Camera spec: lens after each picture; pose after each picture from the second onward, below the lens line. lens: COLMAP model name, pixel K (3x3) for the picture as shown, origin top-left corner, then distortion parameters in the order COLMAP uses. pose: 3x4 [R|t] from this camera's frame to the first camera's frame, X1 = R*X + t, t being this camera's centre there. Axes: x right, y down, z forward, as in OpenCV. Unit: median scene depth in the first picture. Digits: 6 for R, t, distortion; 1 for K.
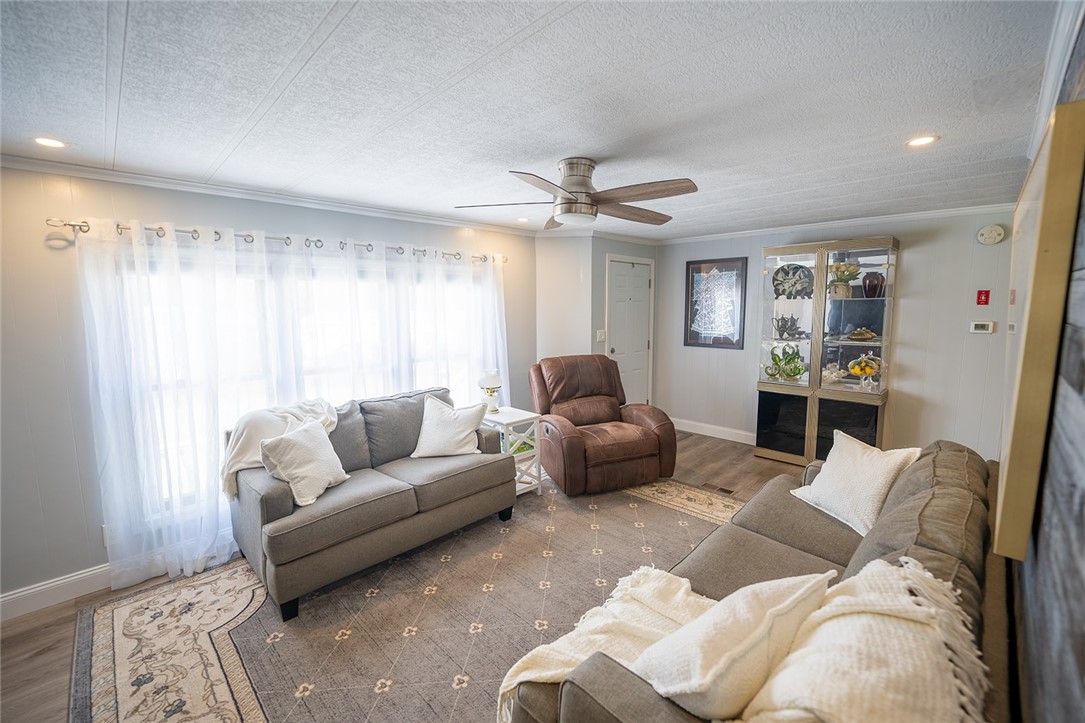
lens RADIAL K [[445.5, 0, 542.1], [0, 445.5, 354.8], [0, 0, 1]] dist [-0.014502, -0.000058]
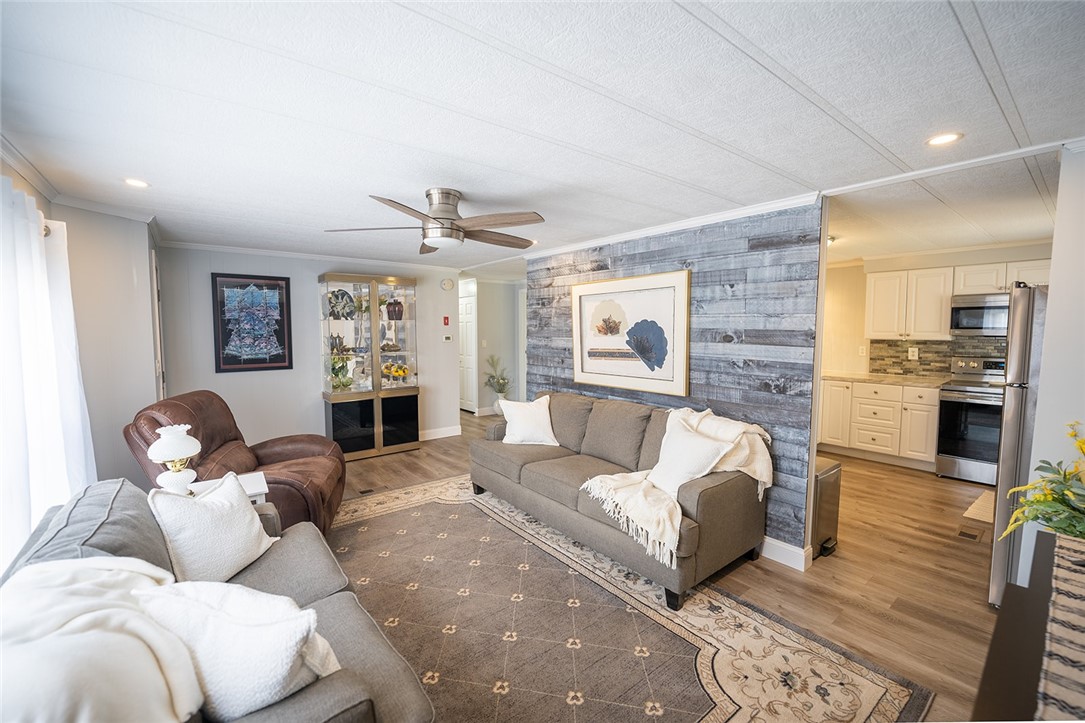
lens RADIAL K [[444.9, 0, 542.7], [0, 444.9, 358.9], [0, 0, 1]] dist [-0.001392, -0.008378]
pose [[0.113072, -0.068053, 0.991253, -0.577336], [0.107574, 0.992626, 0.055877, -0.035791], [-0.987746, 0.100315, 0.119559, 0.382731]]
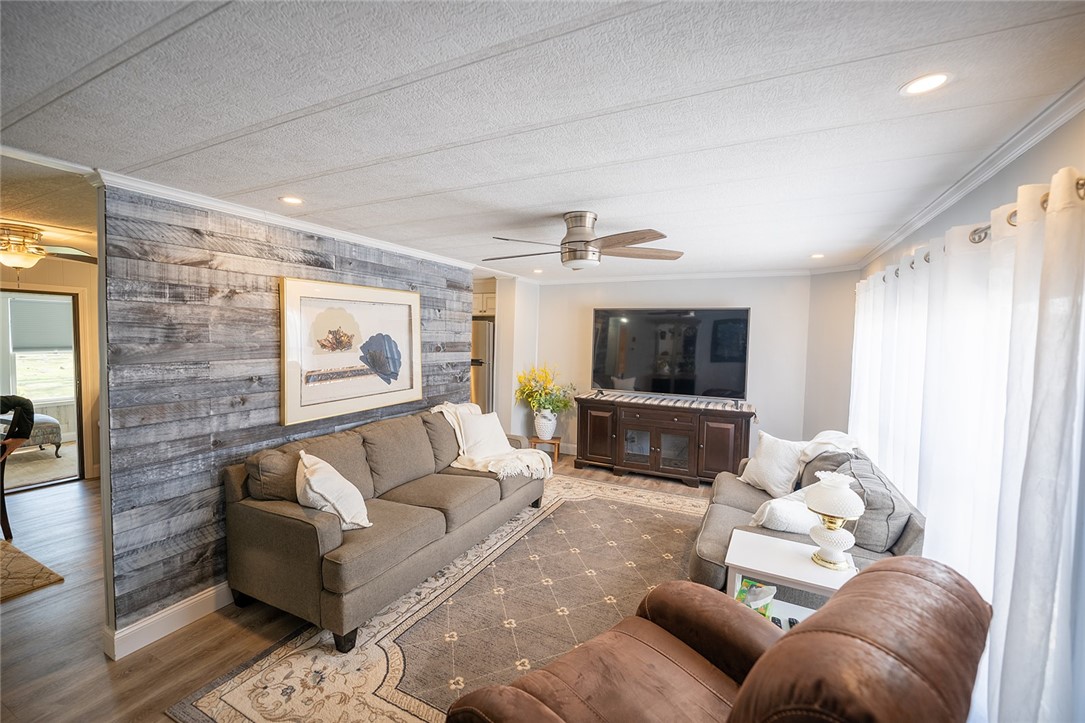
lens RADIAL K [[444.9, 0, 542.7], [0, 444.9, 358.9], [0, 0, 1]] dist [-0.001392, -0.008378]
pose [[-0.946496, 0.011588, -0.322508, 0.304203], [-0.040873, 0.987003, 0.155417, -0.139487], [0.320118, 0.160283, -0.933720, 1.189671]]
